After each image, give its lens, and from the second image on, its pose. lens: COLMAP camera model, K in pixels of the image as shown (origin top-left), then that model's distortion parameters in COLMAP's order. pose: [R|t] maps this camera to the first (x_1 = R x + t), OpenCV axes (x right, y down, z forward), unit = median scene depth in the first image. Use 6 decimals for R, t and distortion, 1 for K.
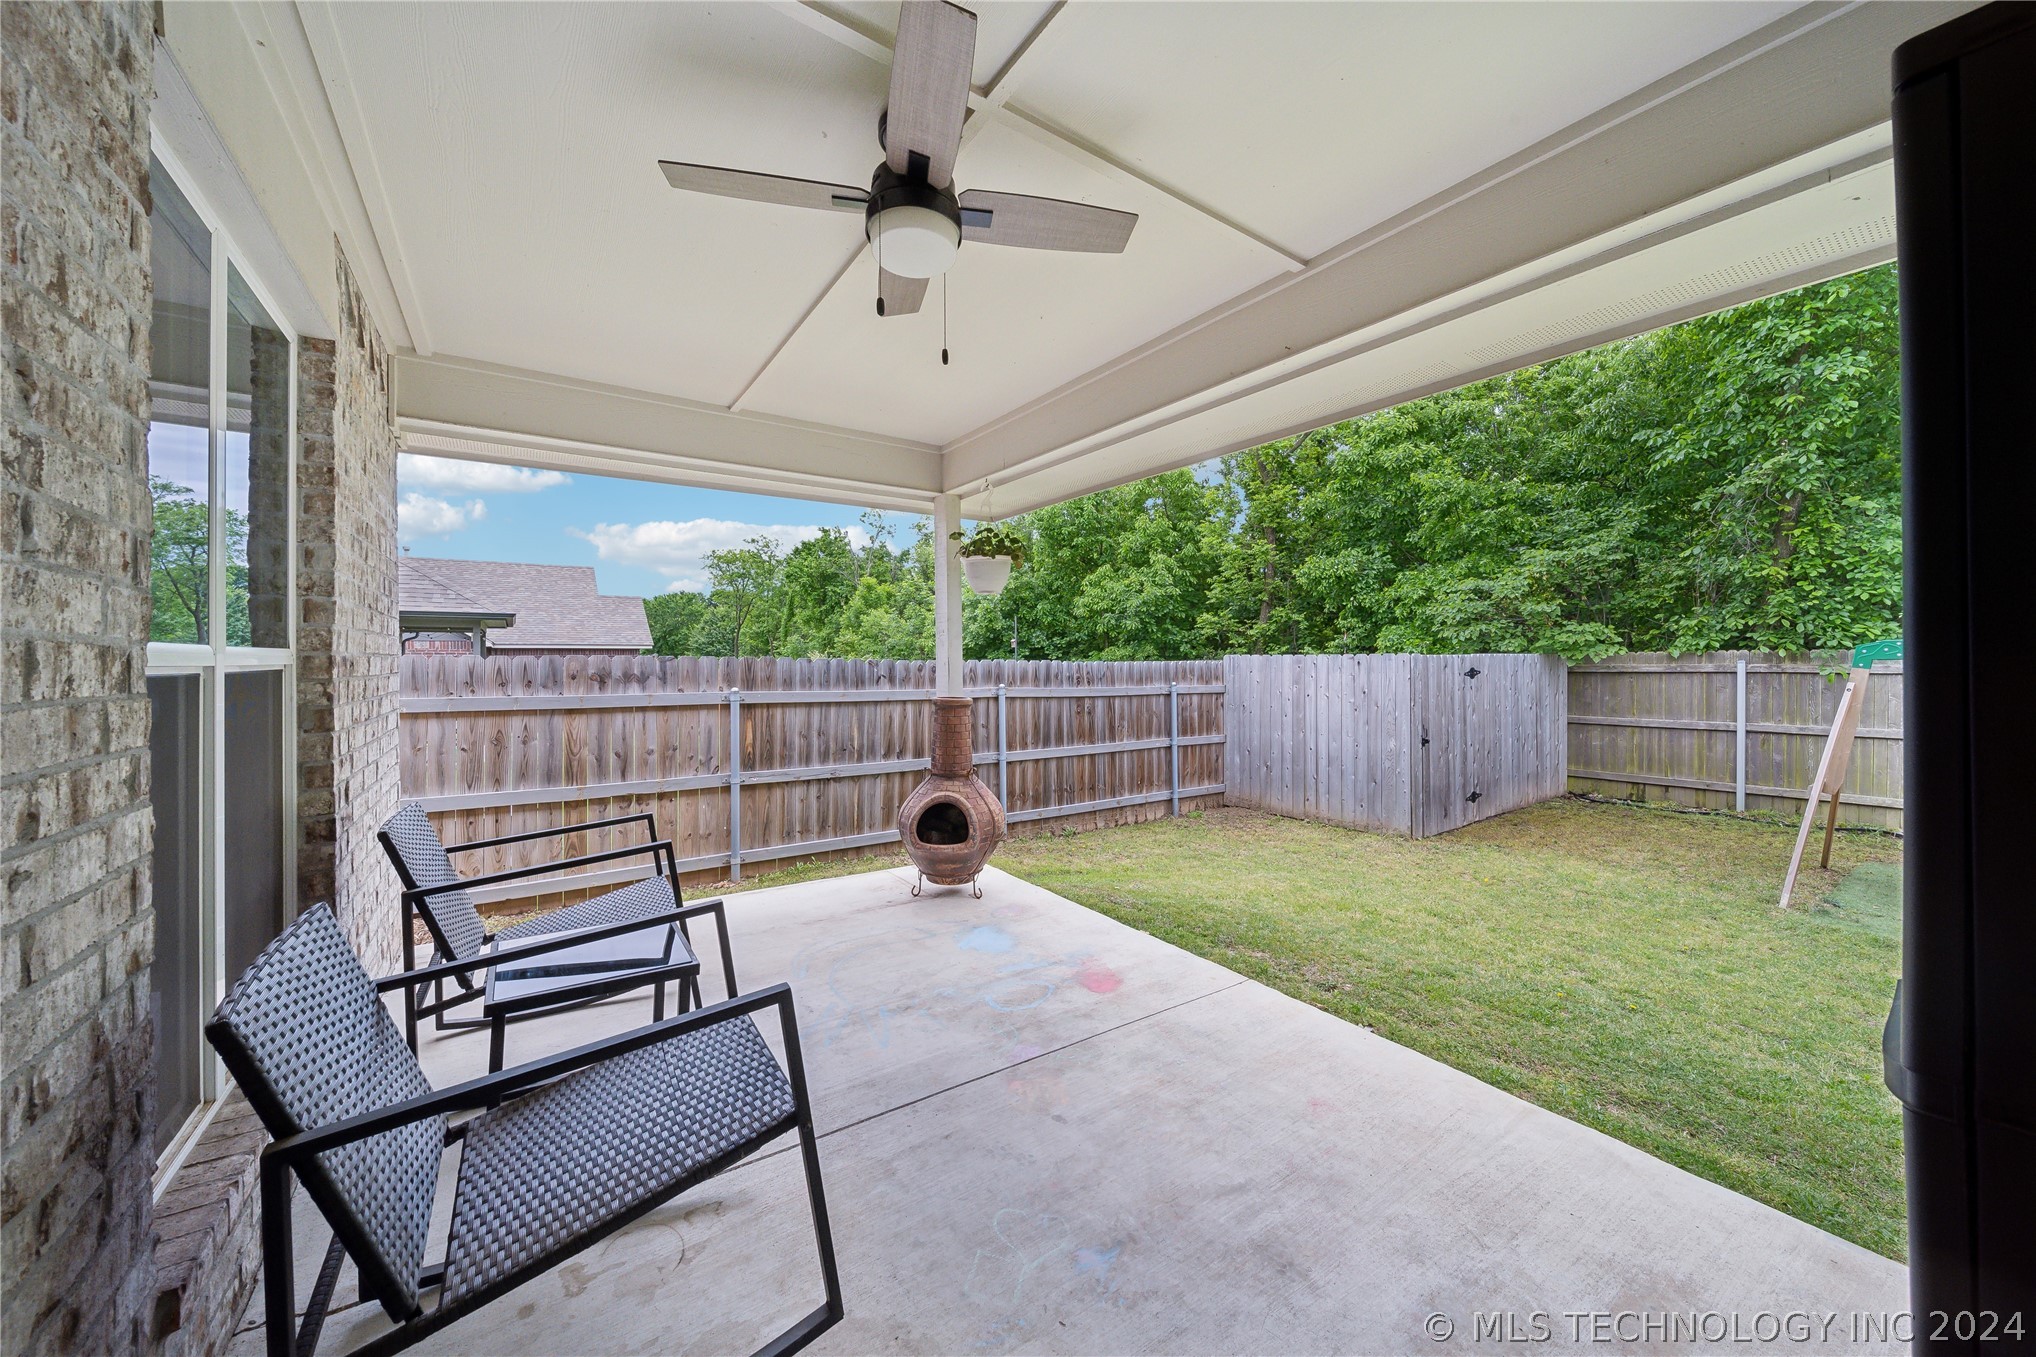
lens RADIAL K [[721.1, 0, 1009.4], [0, 721.1, 660.7], [0, 0, 1]] dist [0.001767, -0.001657]
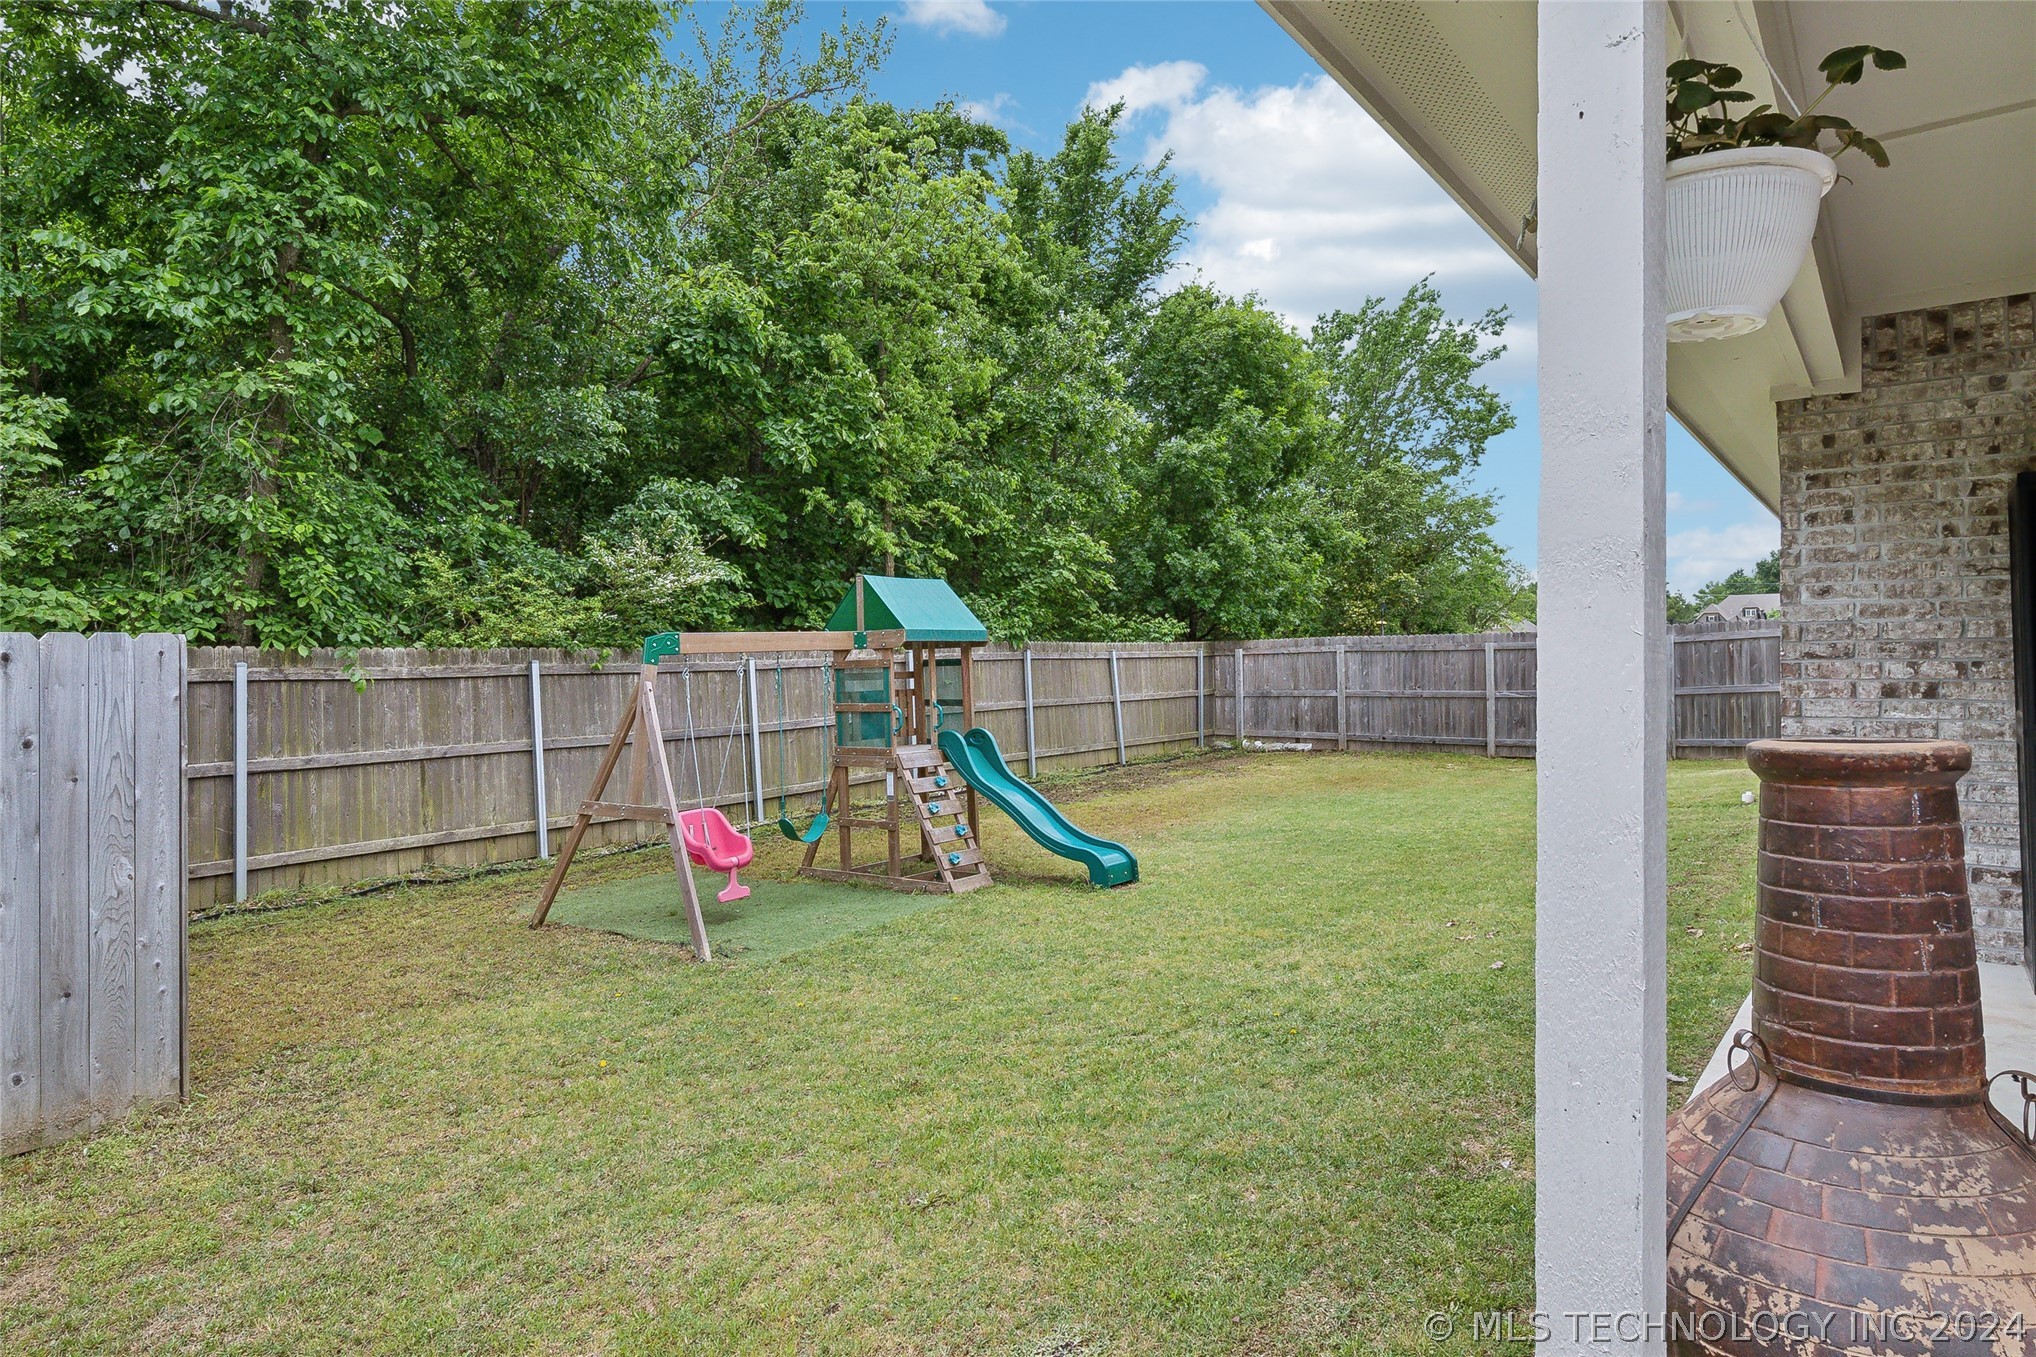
lens RADIAL K [[1157.5, 0, 1017.5], [0, 1157.5, 664.9], [0, 0, 1]] dist [-0.000109, -0.000096]
pose [[-0.313716, 0.005792, 0.949499, -0.171709], [0.008531, 0.999958, -0.003281, 0.011049], [-0.949479, 0.007071, -0.313752, 0.688218]]
